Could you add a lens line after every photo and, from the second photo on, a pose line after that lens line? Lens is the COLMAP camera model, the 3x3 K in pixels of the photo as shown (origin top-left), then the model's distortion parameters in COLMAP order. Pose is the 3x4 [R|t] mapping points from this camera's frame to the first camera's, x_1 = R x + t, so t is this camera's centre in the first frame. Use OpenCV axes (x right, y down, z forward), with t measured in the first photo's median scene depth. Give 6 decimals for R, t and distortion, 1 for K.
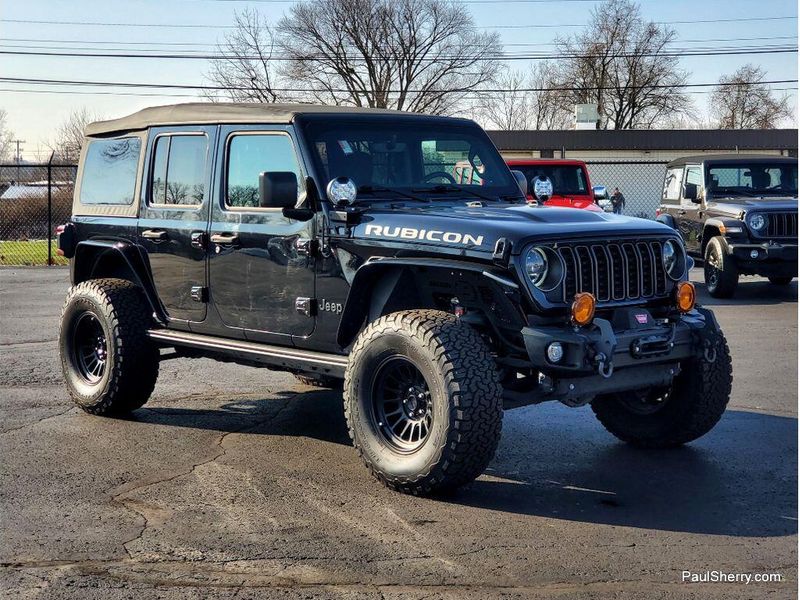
lens RADIAL K [[808.8, 0, 400.0], [0, 808.8, 300.0], [0, 0, 1]] dist [0.204406, -0.691658]
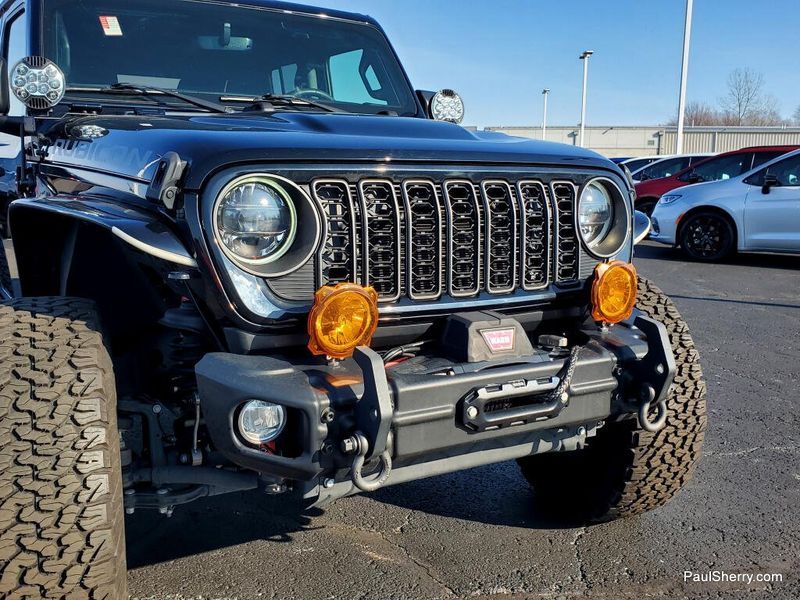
lens RADIAL K [[700.2, 0, 400.0], [0, 700.2, 300.0], [0, 0, 1]] dist [0.175596, -0.325269]
pose [[0.995320, 0.040814, -0.087587, 0.272328], [-0.034058, 0.996427, 0.077287, -0.029253], [0.090428, -0.073943, 0.993154, 0.595015]]
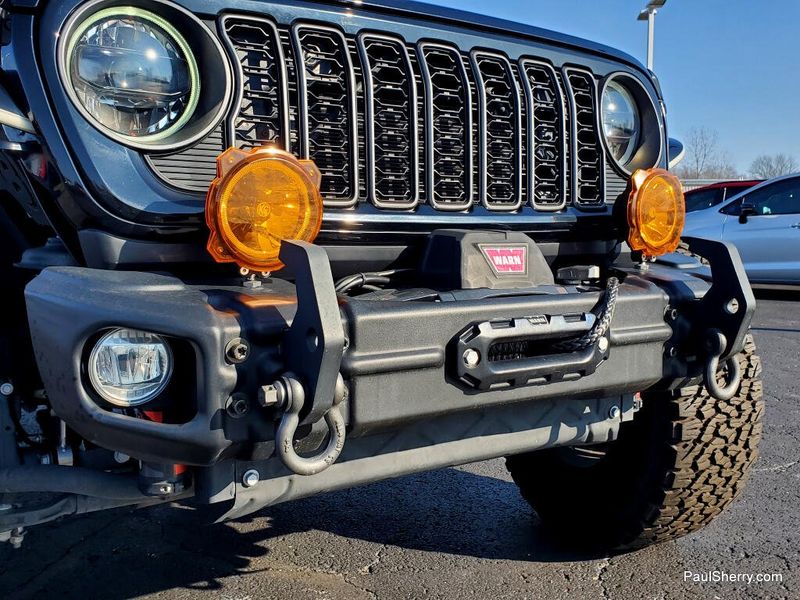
lens RADIAL K [[715.6, 0, 400.0], [0, 715.6, 300.0], [0, 0, 1]] dist [0.095260, -0.125544]
pose [[0.998637, 0.017597, -0.049132, 0.267495], [-0.017444, 0.999842, 0.003556, 0.038166], [0.049187, -0.002694, 0.998786, 0.720083]]
